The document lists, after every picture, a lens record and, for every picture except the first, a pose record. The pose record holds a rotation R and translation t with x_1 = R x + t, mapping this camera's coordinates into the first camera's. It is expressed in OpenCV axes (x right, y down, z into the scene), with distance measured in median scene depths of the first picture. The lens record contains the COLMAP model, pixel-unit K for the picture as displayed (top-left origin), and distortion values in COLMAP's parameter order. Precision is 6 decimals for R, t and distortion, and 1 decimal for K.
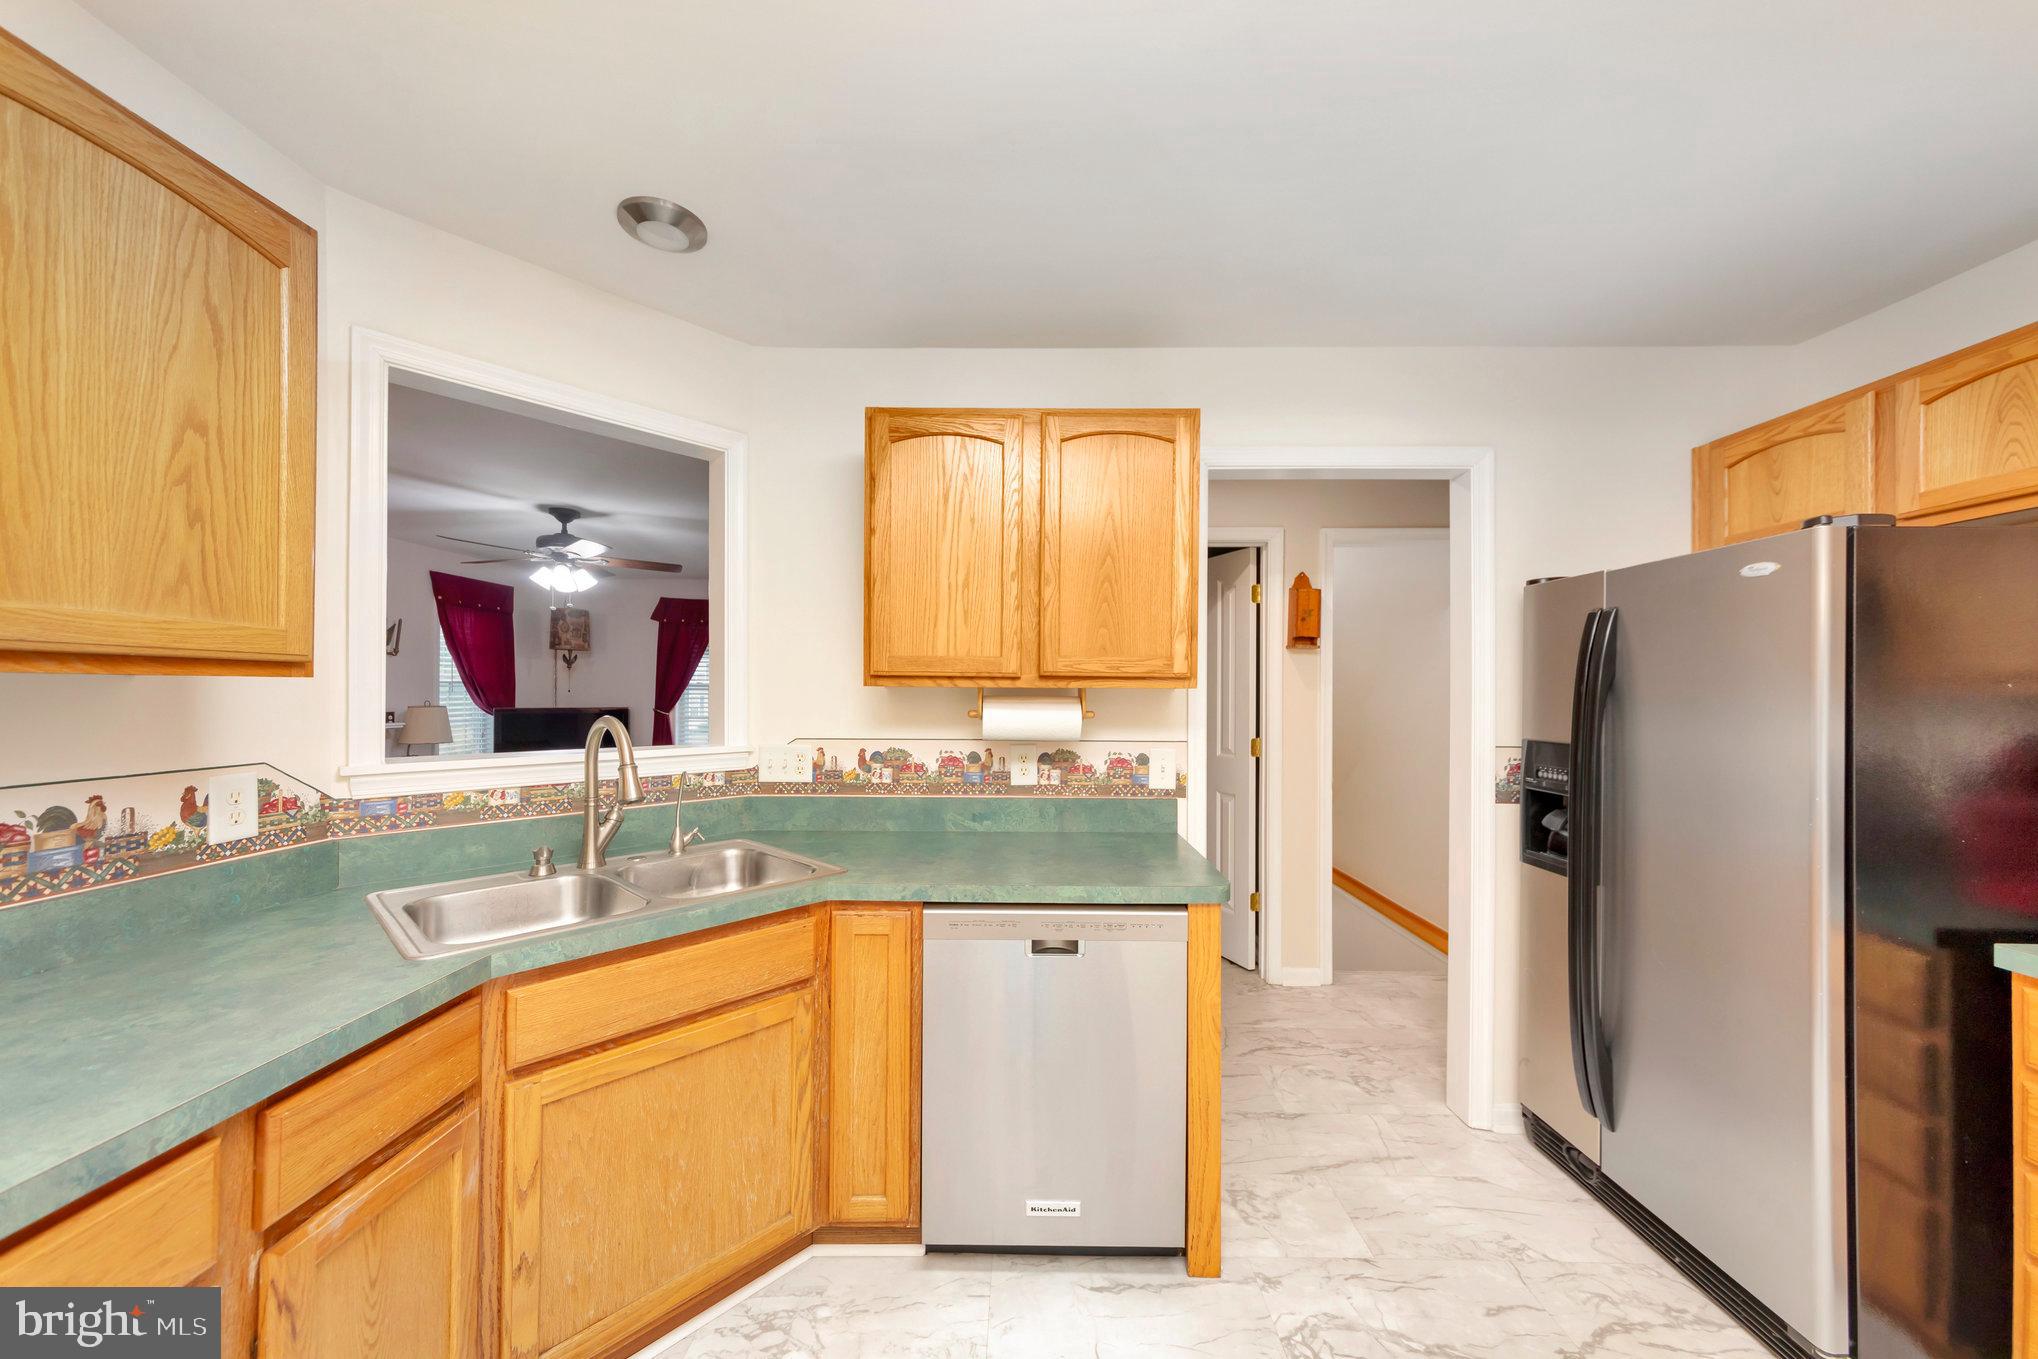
lens RADIAL K [[739.3, 0, 1027.9], [0, 739.3, 693.2], [0, 0, 1]] dist [0.006519, 0.001005]
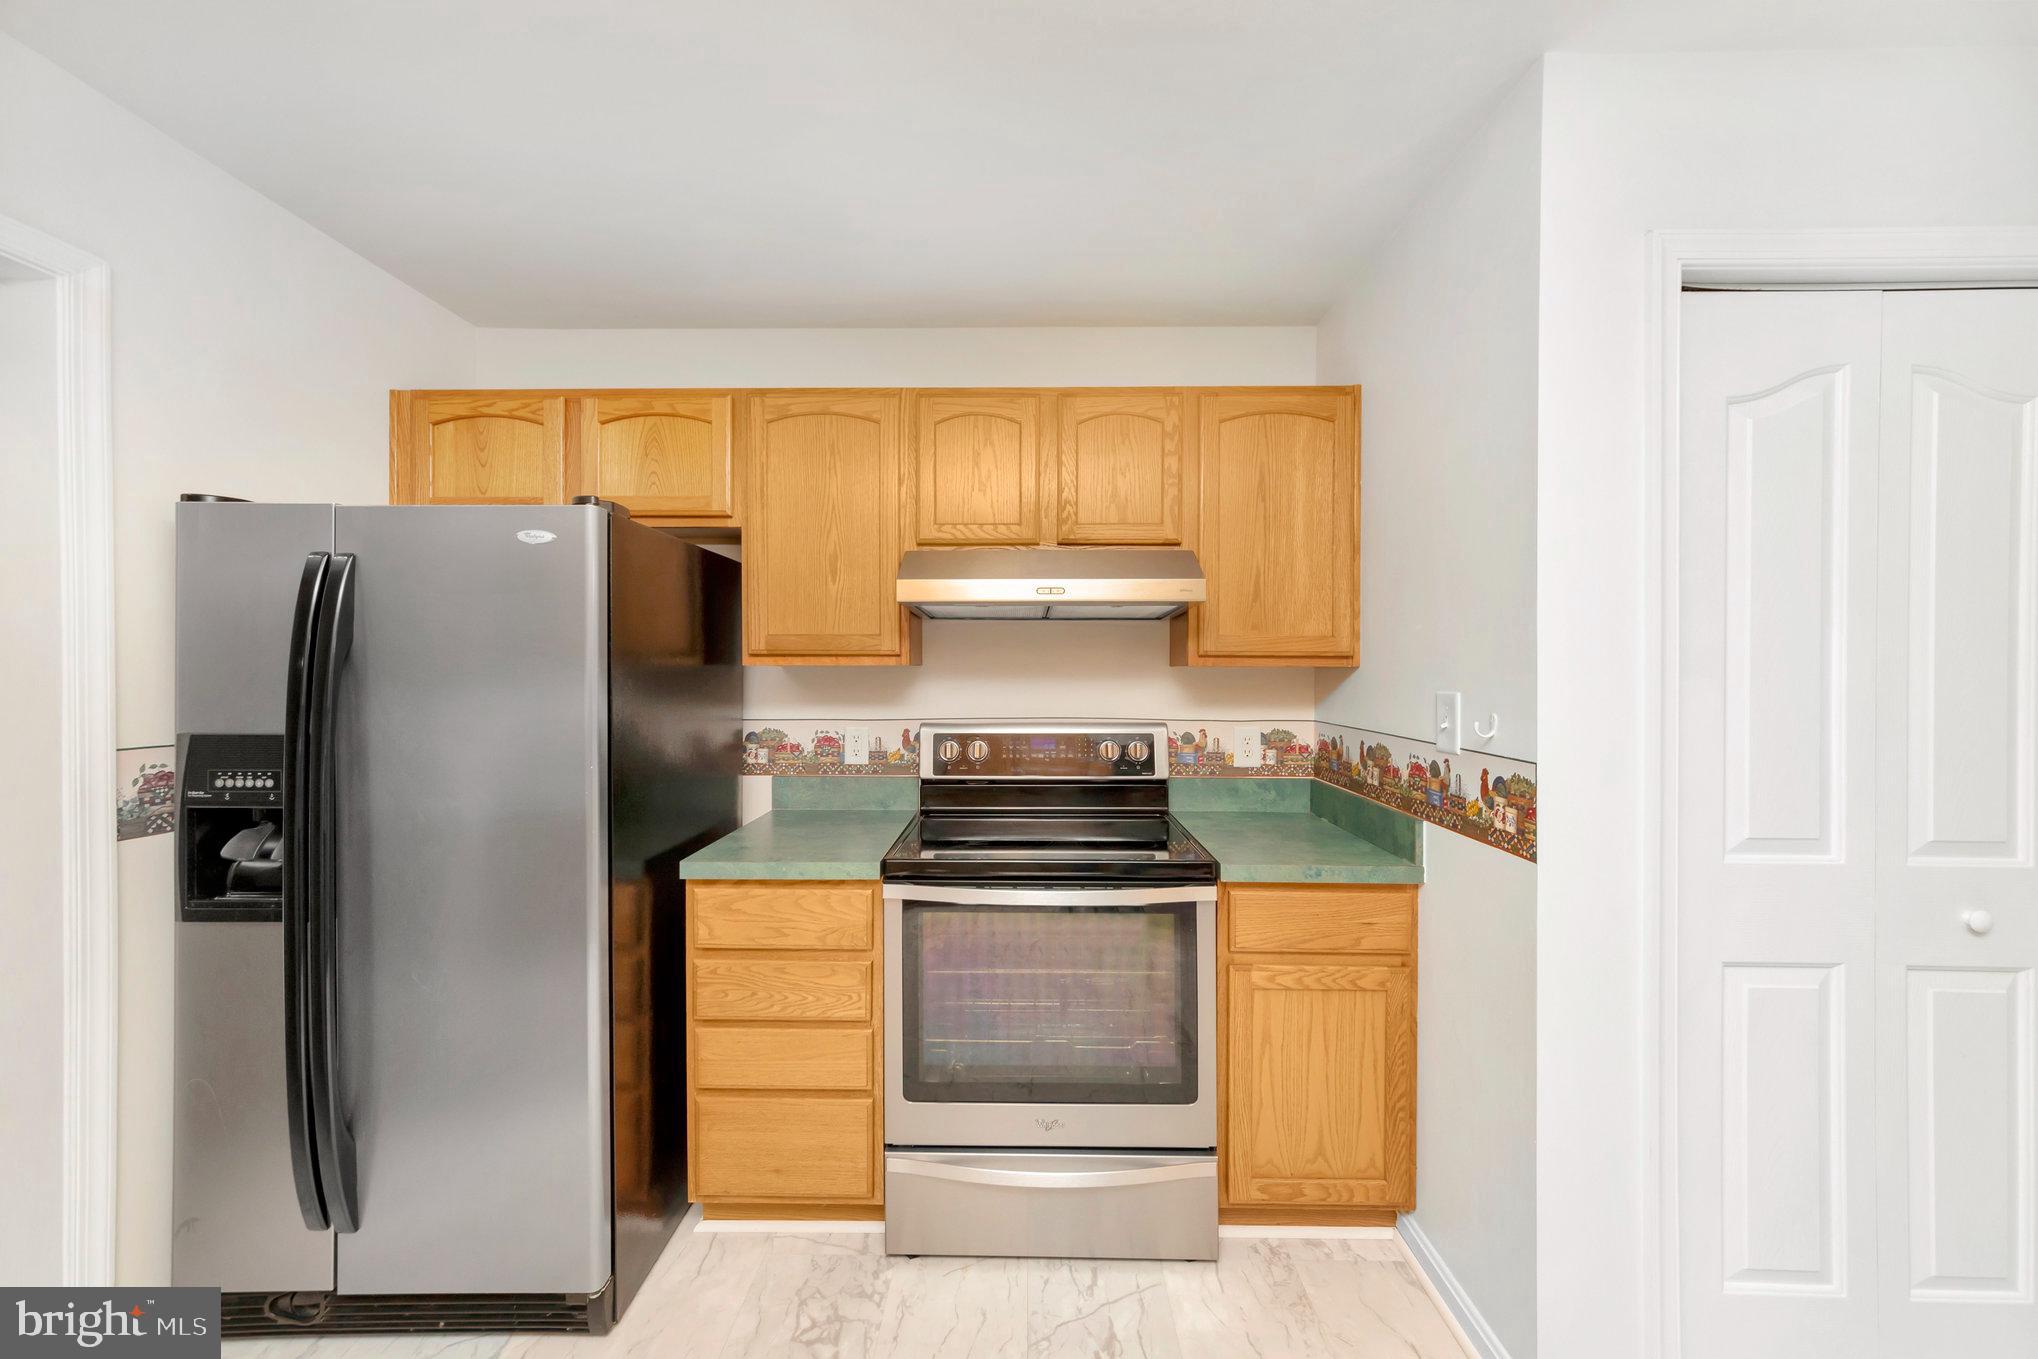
lens RADIAL K [[739.3, 0, 1023.6], [0, 739.3, 672.0], [0, 0, 1]] dist [0.006519, 0.001005]
pose [[0.023010, -0.005001, 0.999723, 0.026782], [-0.003460, 0.999981, 0.005082, 0.001561], [-0.999729, -0.003576, 0.022992, 0.268454]]
